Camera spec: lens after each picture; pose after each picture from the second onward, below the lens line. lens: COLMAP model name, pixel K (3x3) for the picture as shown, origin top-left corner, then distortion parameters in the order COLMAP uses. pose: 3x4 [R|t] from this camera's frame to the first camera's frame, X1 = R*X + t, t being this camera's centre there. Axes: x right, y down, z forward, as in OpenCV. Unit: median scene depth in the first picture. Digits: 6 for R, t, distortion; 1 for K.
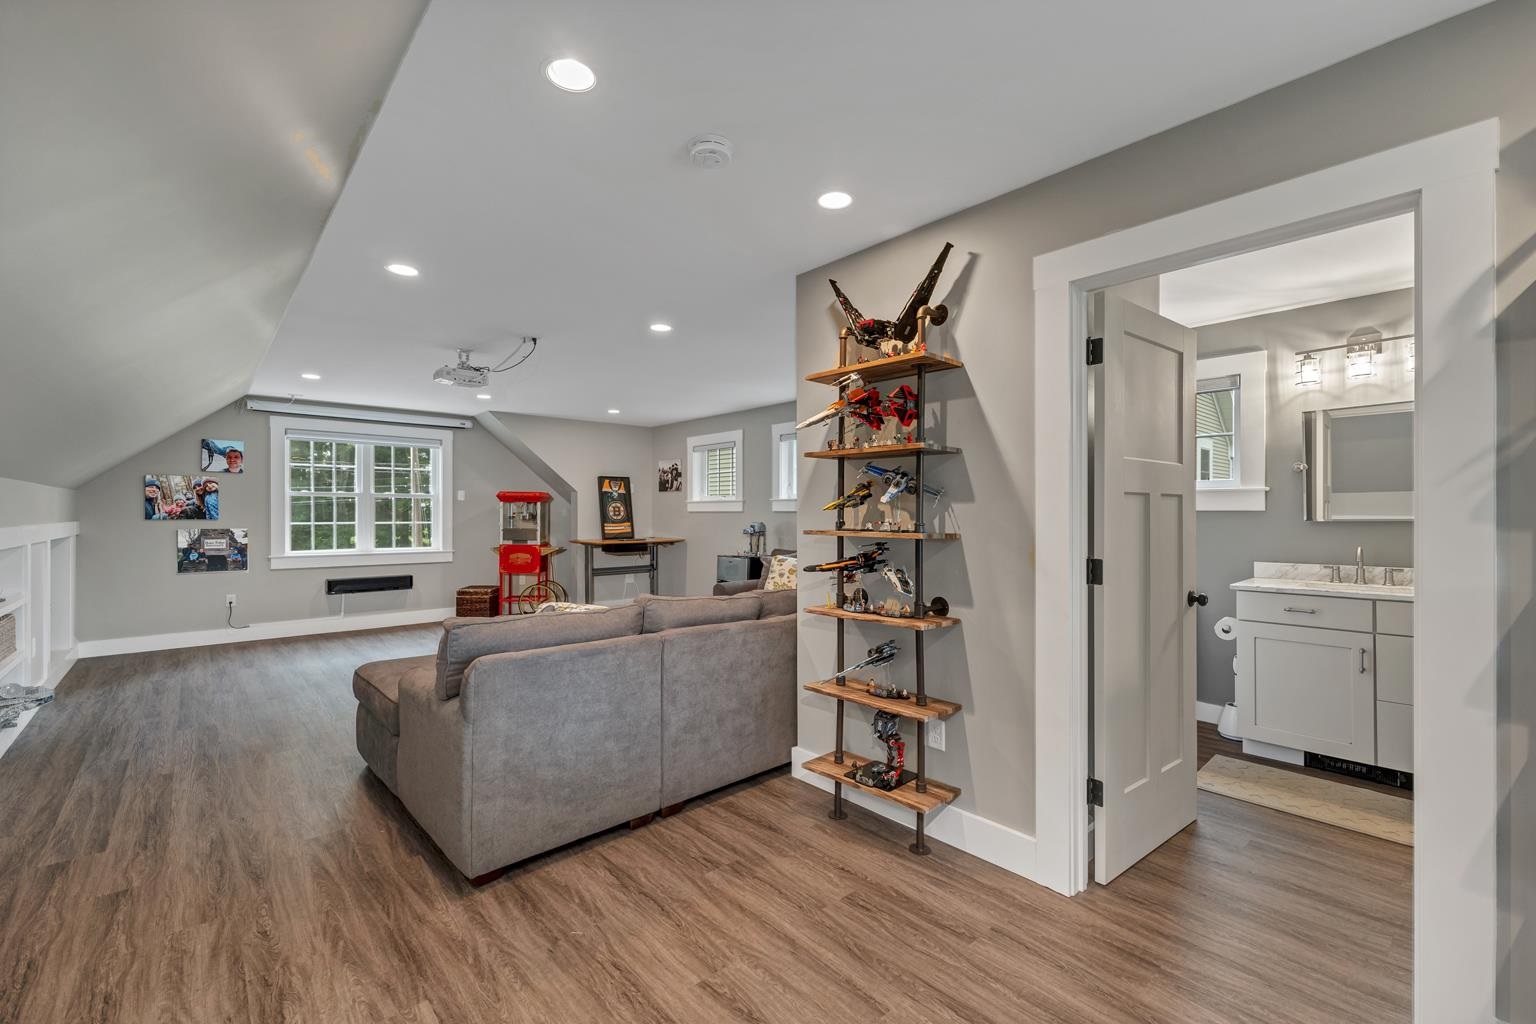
lens RADIAL K [[660.9, 0, 758.4], [0, 660.9, 509.9], [0, 0, 1]] dist [-0.000258, 0.000431]
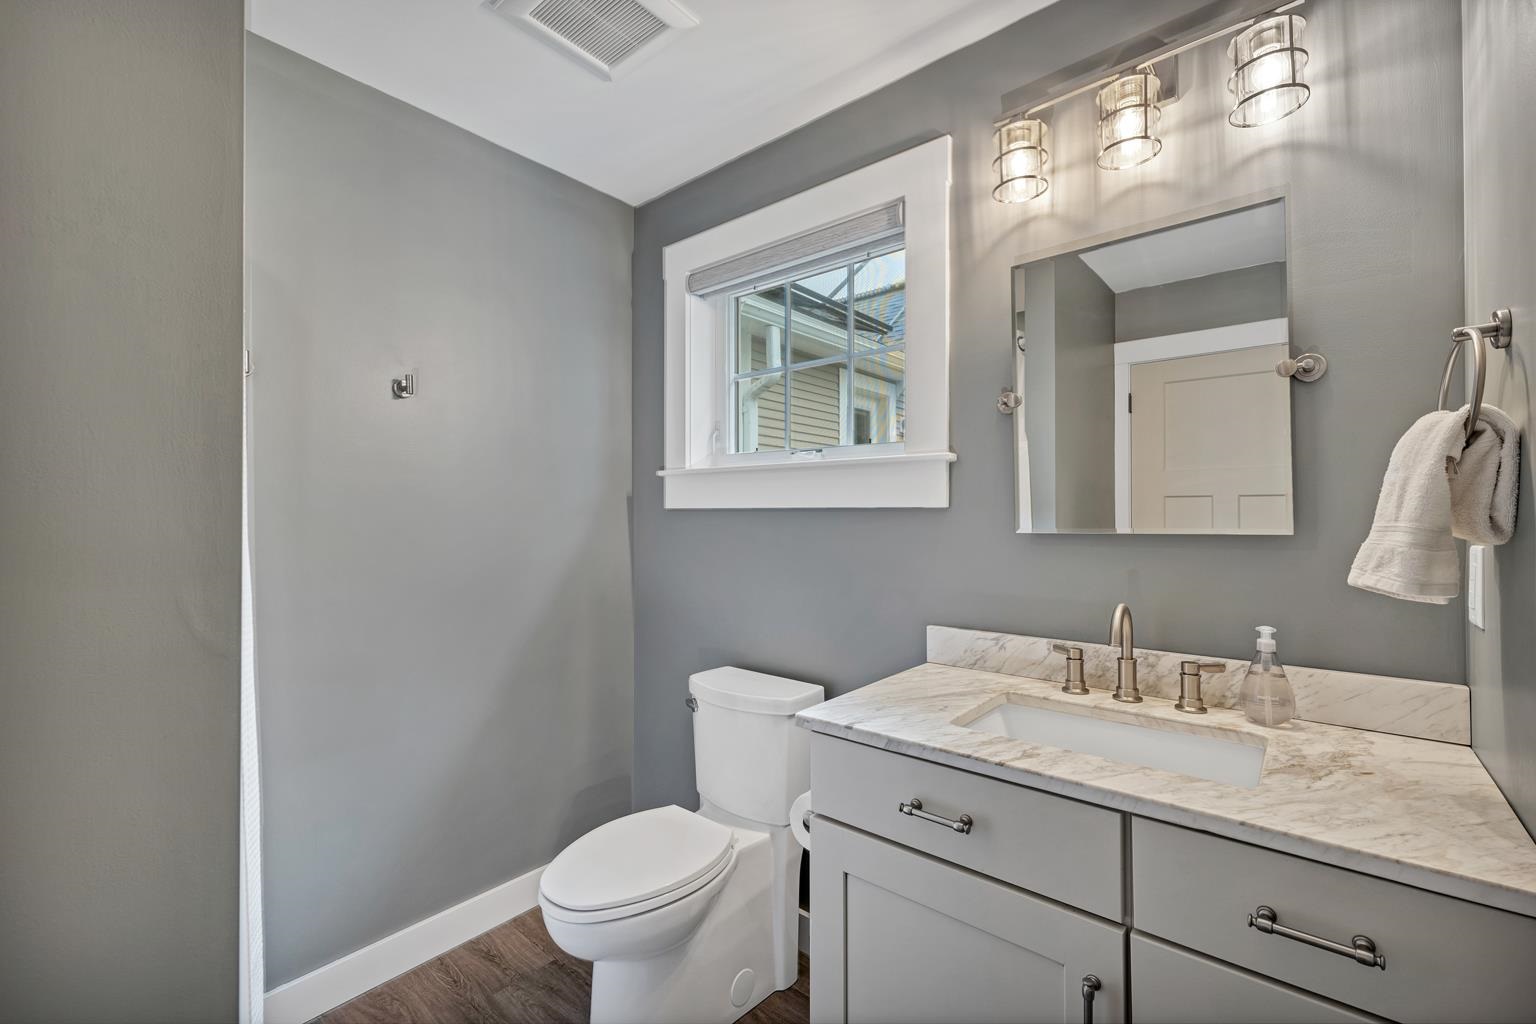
lens RADIAL K [[660.9, 0, 777.9], [0, 660.9, 515.6], [0, 0, 1]] dist [-0.000258, 0.000431]
pose [[0.987954, -0.001621, 0.154741, 0.623946], [0.001970, 0.999996, -0.002103, 0.007488], [-0.154737, 0.002382, 0.987953, 0.625382]]
